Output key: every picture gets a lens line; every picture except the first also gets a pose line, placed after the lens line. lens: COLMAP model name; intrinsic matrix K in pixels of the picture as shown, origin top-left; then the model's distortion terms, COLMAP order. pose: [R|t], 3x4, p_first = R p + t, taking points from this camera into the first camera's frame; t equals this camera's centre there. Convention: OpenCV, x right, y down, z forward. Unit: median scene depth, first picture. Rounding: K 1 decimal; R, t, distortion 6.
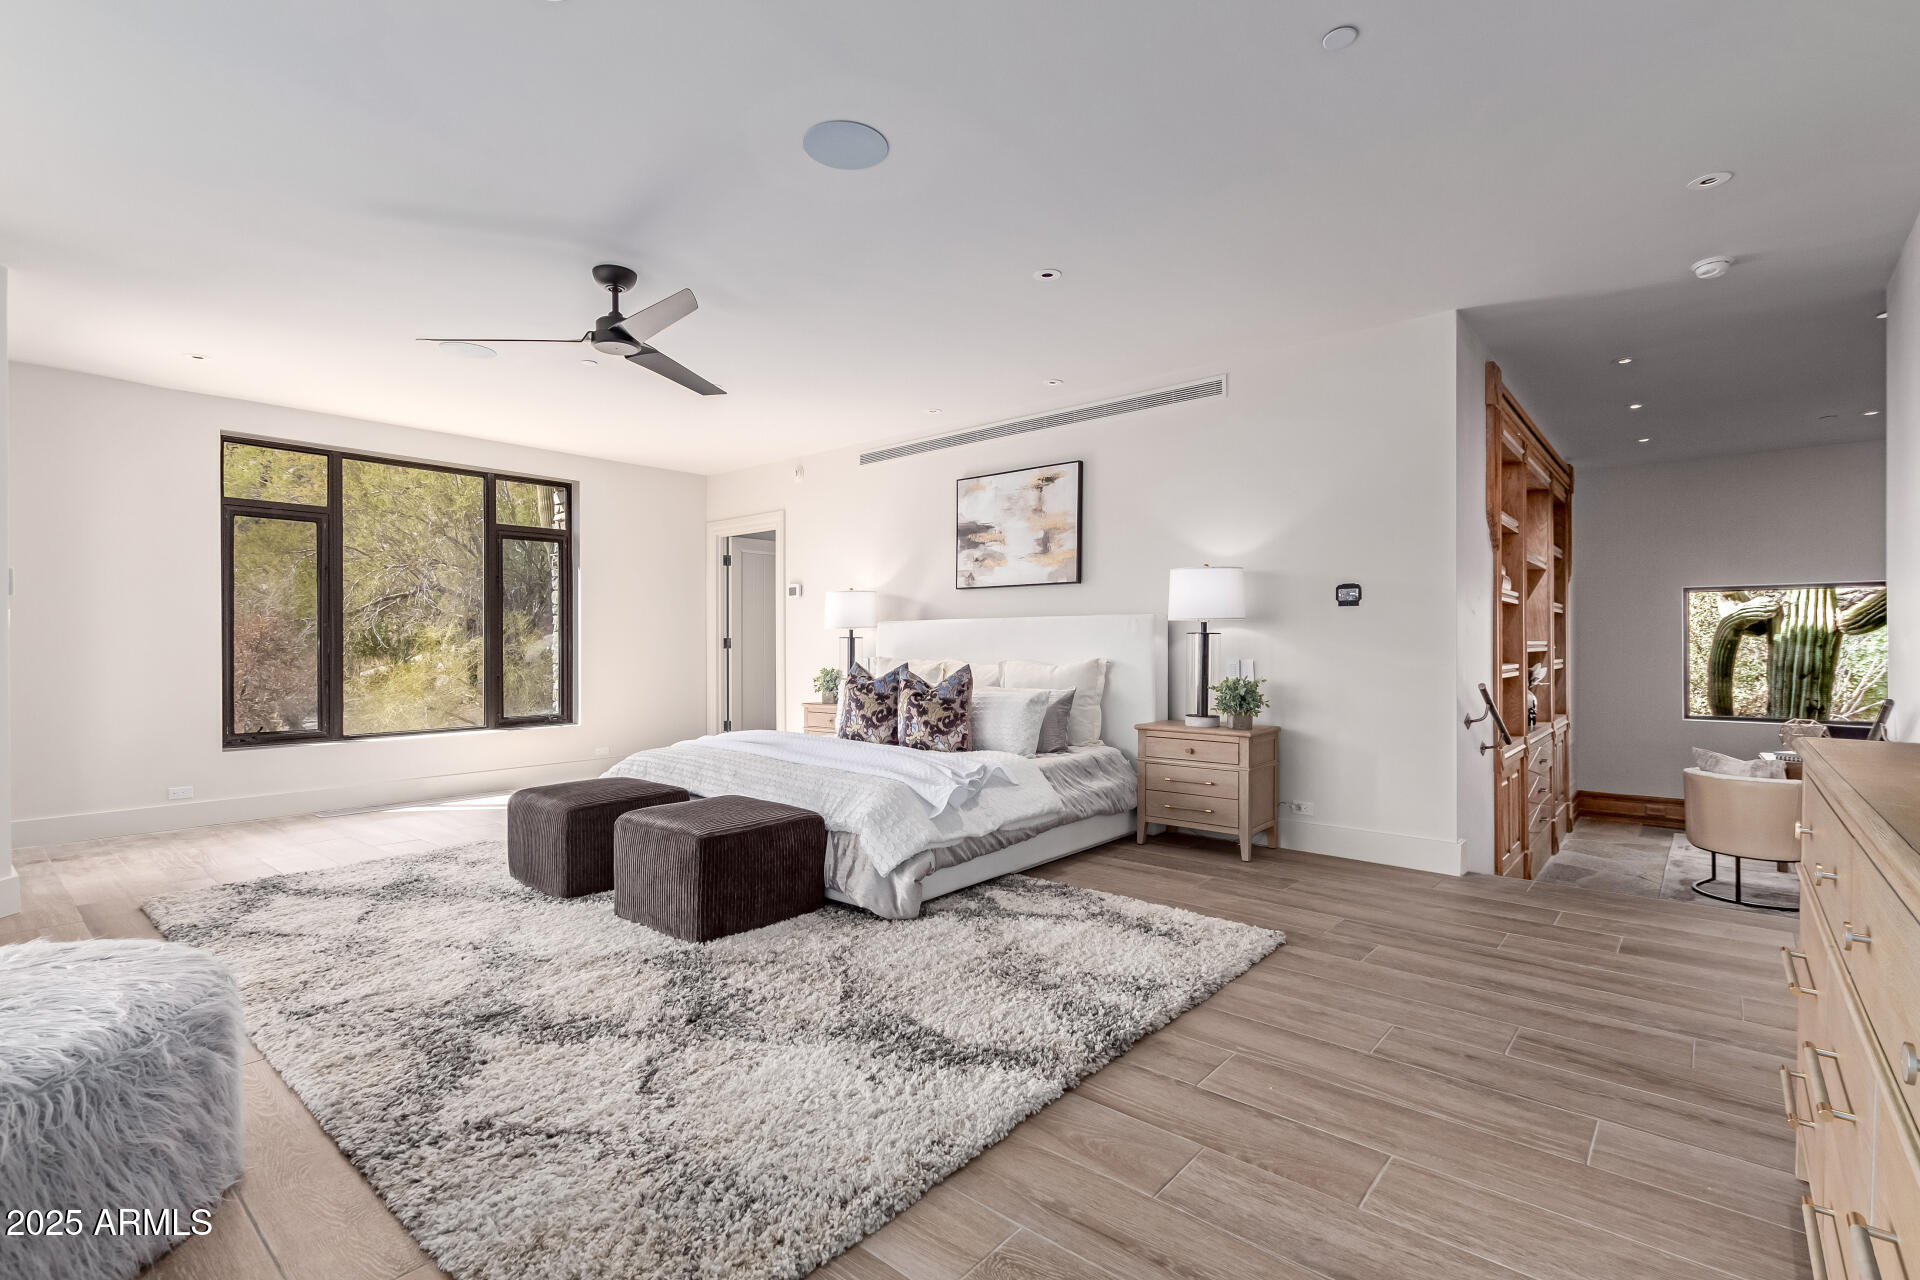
lens RADIAL K [[886.2, 0, 970.6], [0, 886.2, 647.8], [0, 0, 1]] dist [0.003152, -0.001085]
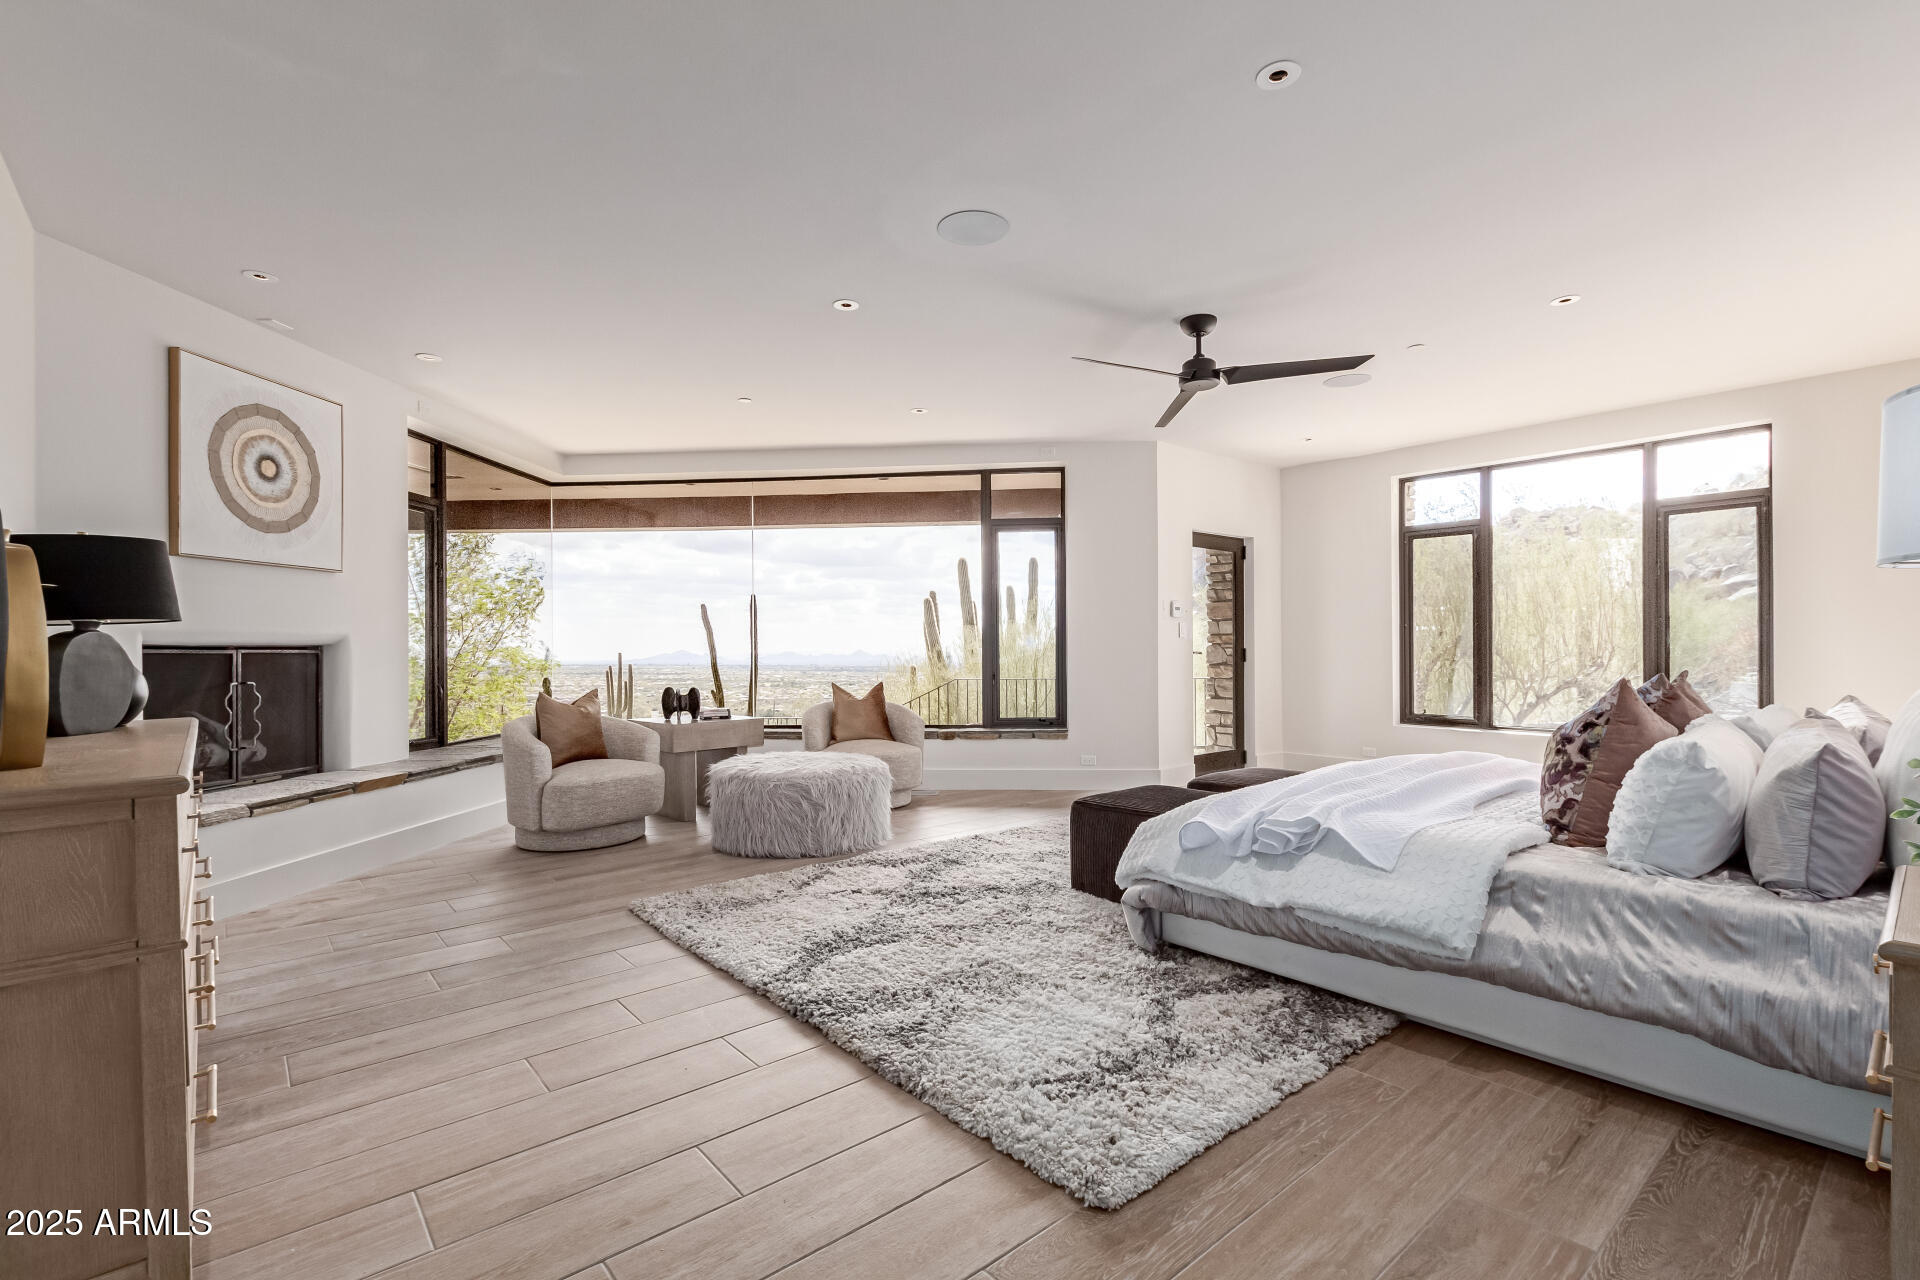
lens RADIAL K [[886.2, 0, 960.3], [0, 886.2, 648.9], [0, 0, 1]] dist [0.003152, -0.001085]
pose [[-0.179901, 0.006147, -0.983666, 0.797539], [0.004533, 0.999975, 0.005420, -0.006178], [0.983674, -0.003484, -0.179924, 0.912838]]
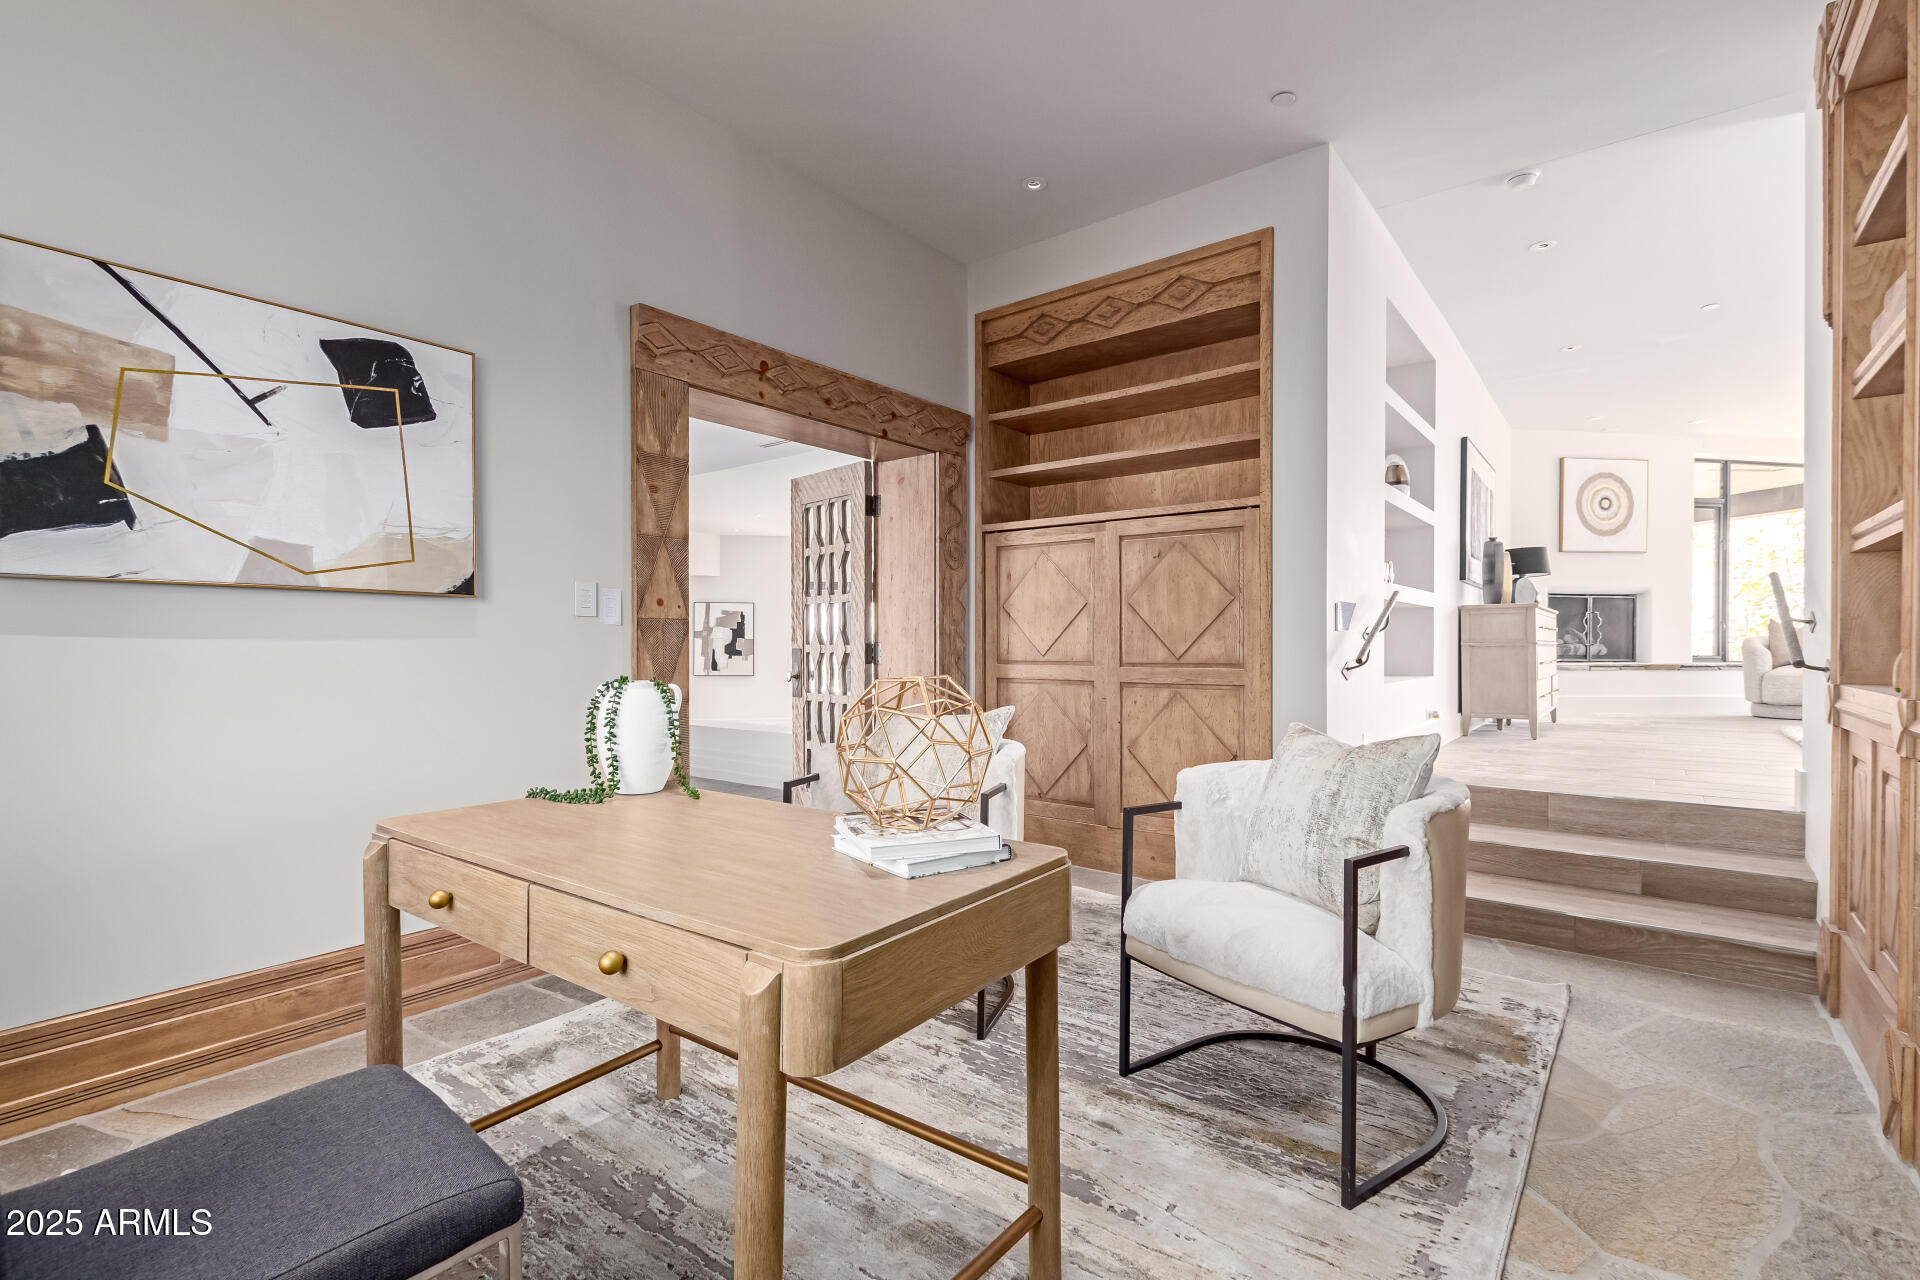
lens RADIAL K [[886.2, 0, 962.4], [0, 886.2, 645.7], [0, 0, 1]] dist [0.003152, -0.001085]
pose [[-0.999342, 0.009588, -0.034968, 1.148667], [0.008813, 0.999714, 0.022237, 0.025202], [0.035171, 0.021914, -0.999141, 1.437207]]
